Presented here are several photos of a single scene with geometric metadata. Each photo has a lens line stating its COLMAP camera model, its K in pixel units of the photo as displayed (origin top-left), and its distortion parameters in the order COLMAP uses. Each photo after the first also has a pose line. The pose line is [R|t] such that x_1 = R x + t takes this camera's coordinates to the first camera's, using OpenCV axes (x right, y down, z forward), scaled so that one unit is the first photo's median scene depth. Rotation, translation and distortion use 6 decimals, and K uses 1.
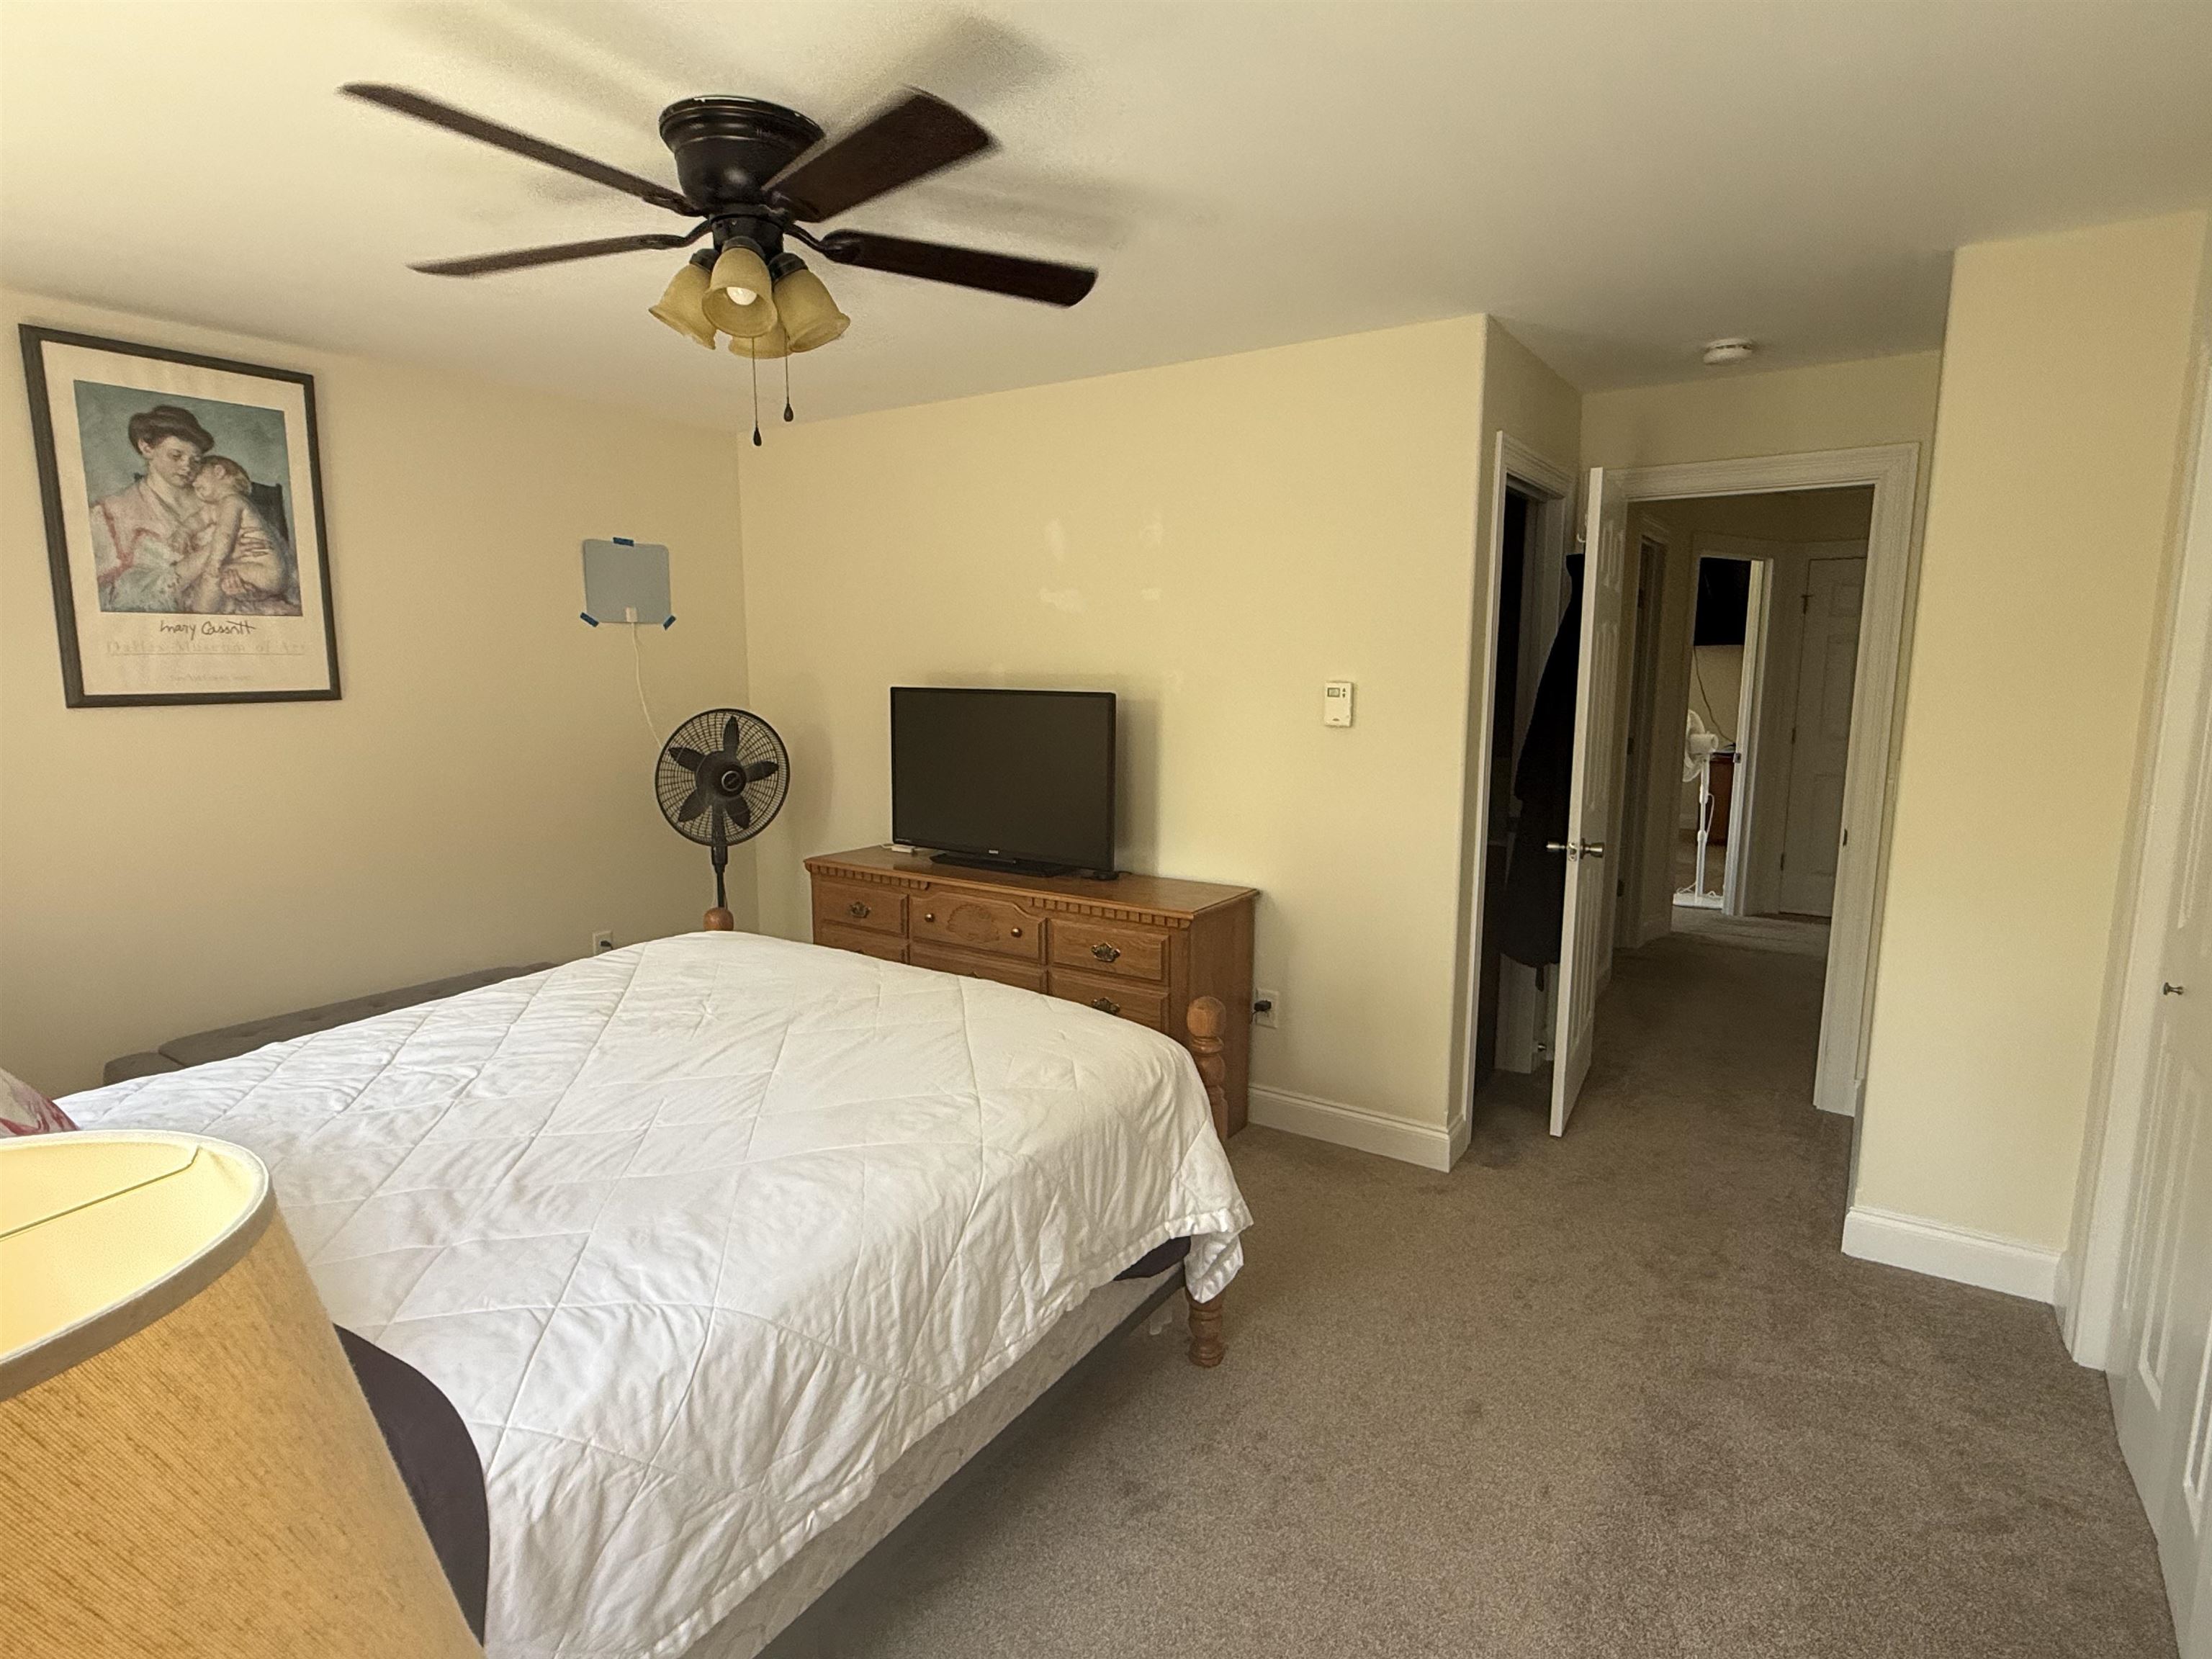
lens RADIAL K [[1165.3, 0, 1108.0], [0, 1165.3, 826.3], [0, 0, 1]] dist [-0.005384, -0.000716]
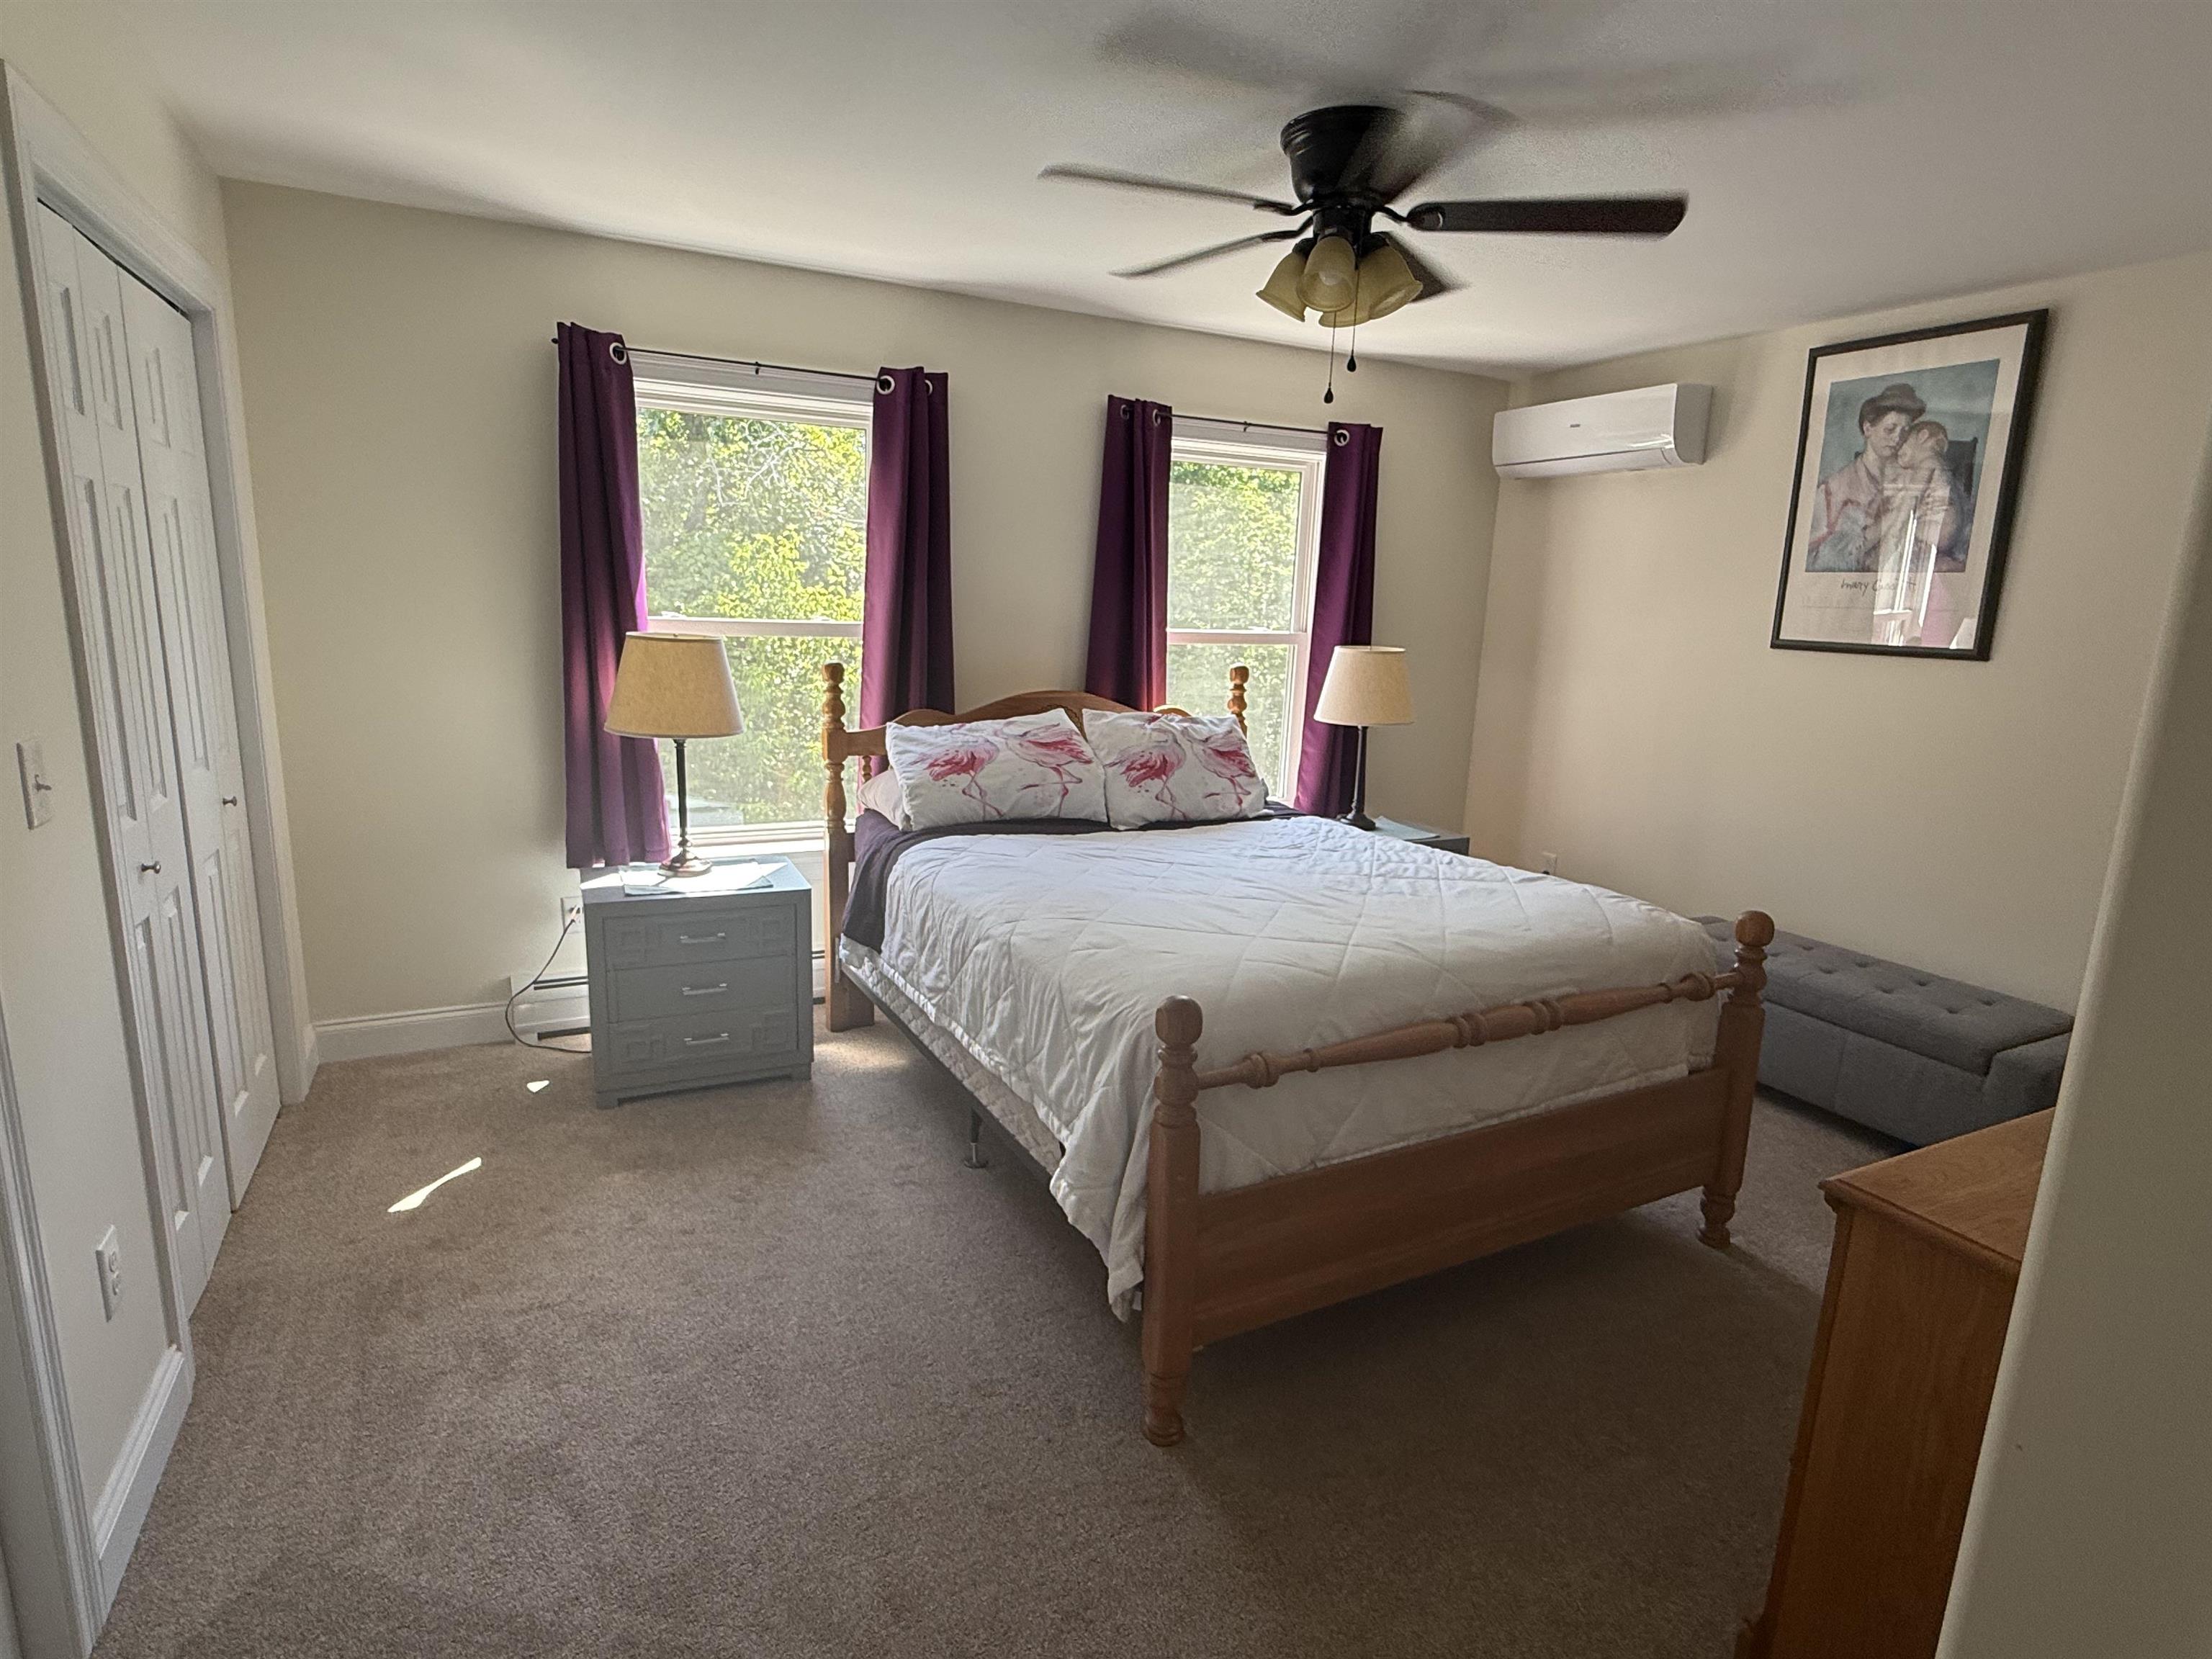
lens RADIAL K [[1165.3, 0, 1096.5], [0, 1165.3, 817.3], [0, 0, 1]] dist [-0.005384, -0.000716]
pose [[-0.496932, 0.139804, -0.856454, 0.578285], [-0.167248, 0.953005, 0.252605, -0.119573], [0.851520, 0.268768, -0.450197, 0.955080]]
